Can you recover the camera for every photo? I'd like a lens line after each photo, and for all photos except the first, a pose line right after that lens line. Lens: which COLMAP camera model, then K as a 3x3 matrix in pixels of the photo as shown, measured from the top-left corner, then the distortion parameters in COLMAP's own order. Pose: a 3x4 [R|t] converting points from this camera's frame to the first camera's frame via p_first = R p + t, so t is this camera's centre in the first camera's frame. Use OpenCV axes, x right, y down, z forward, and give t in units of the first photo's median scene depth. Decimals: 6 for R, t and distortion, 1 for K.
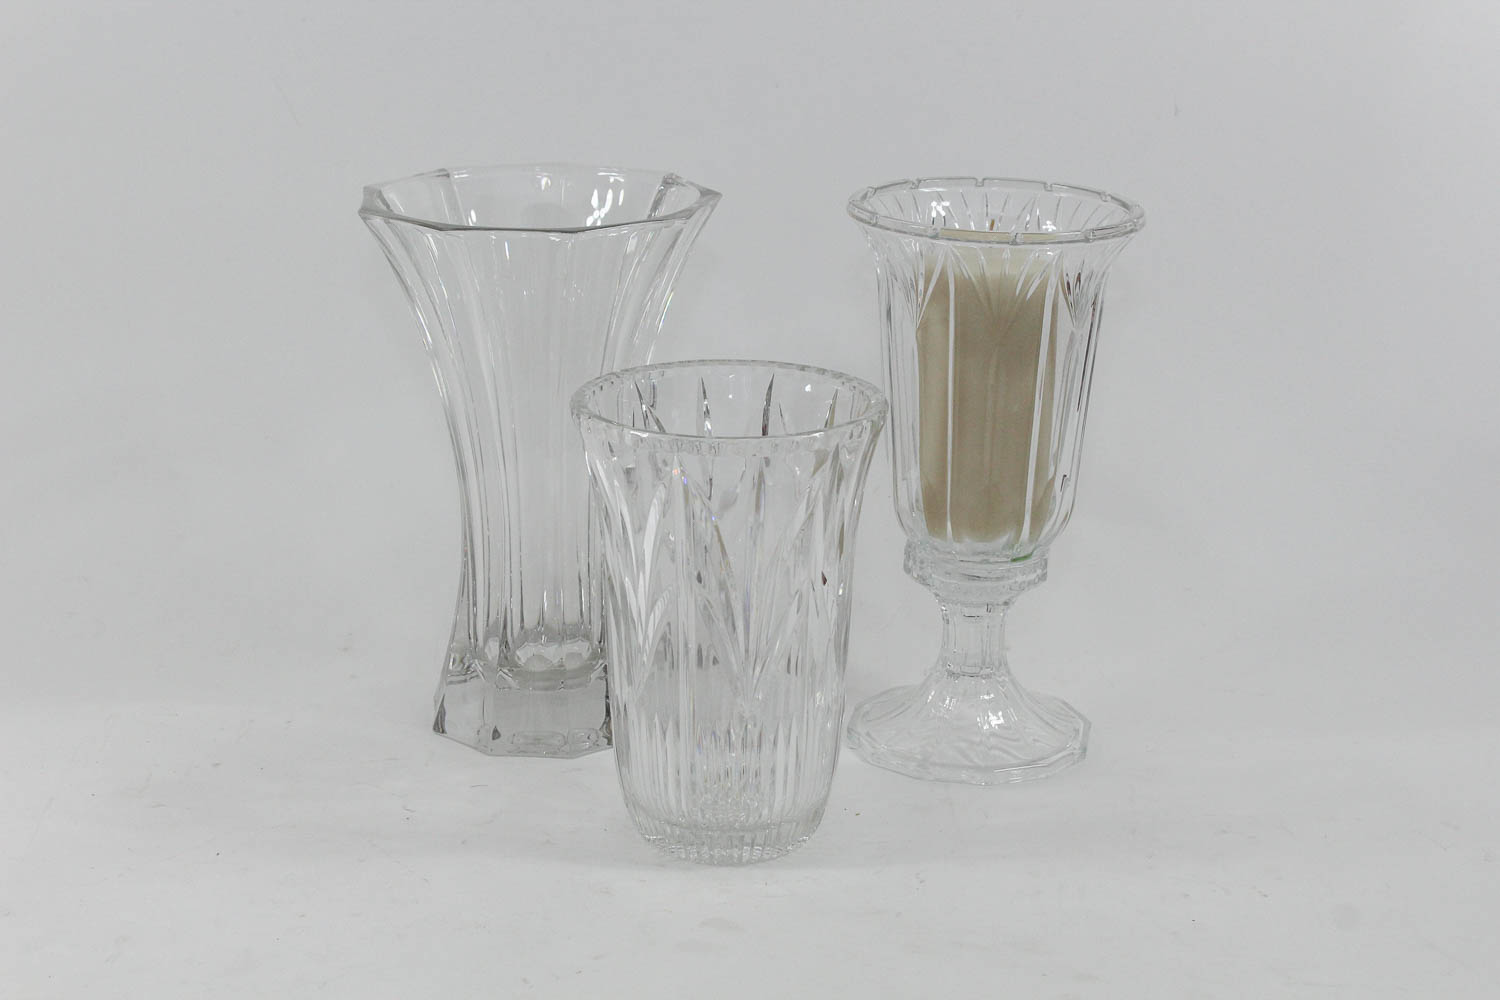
lens RADIAL K [[2941.3, 0, 750.0], [0, 2941.3, 500.0], [0, 0, 1]] dist [-0.047839, 0.010181]
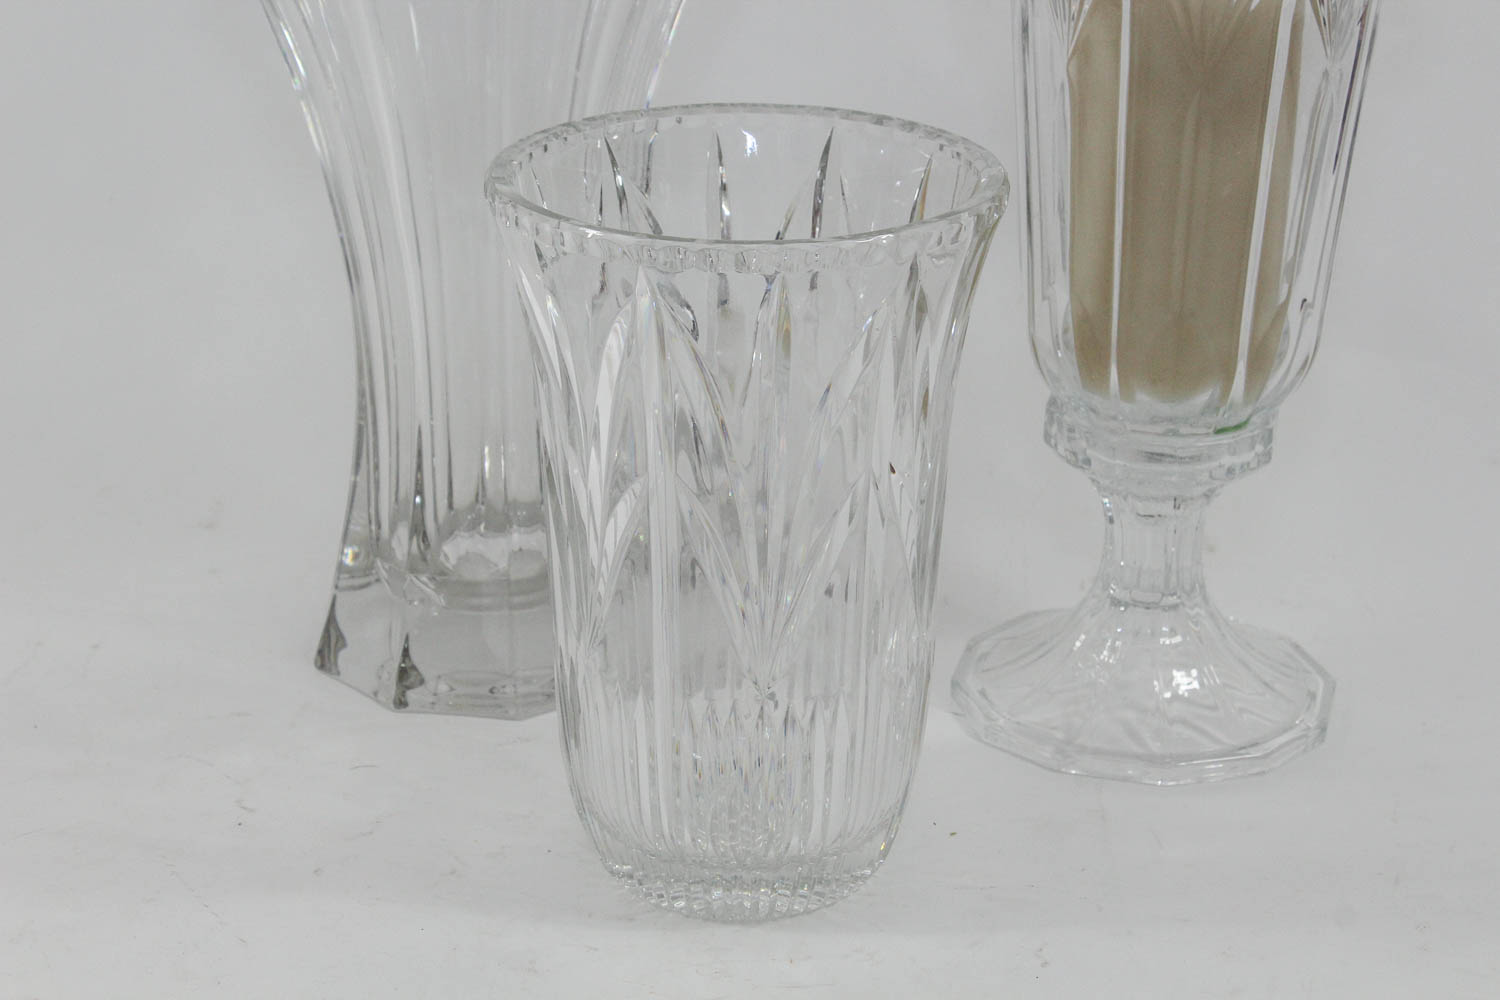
lens RADIAL K [[3449.4, 0, 750.0], [0, 3449.4, 500.0], [0, 0, 1]] dist [0.070937, 0.286161]
pose [[0.997825, 0.025226, -0.060899, 0.035505], [-0.020197, 0.996442, 0.081827, -0.023180], [0.062747, -0.080419, 0.994784, 0.261433]]
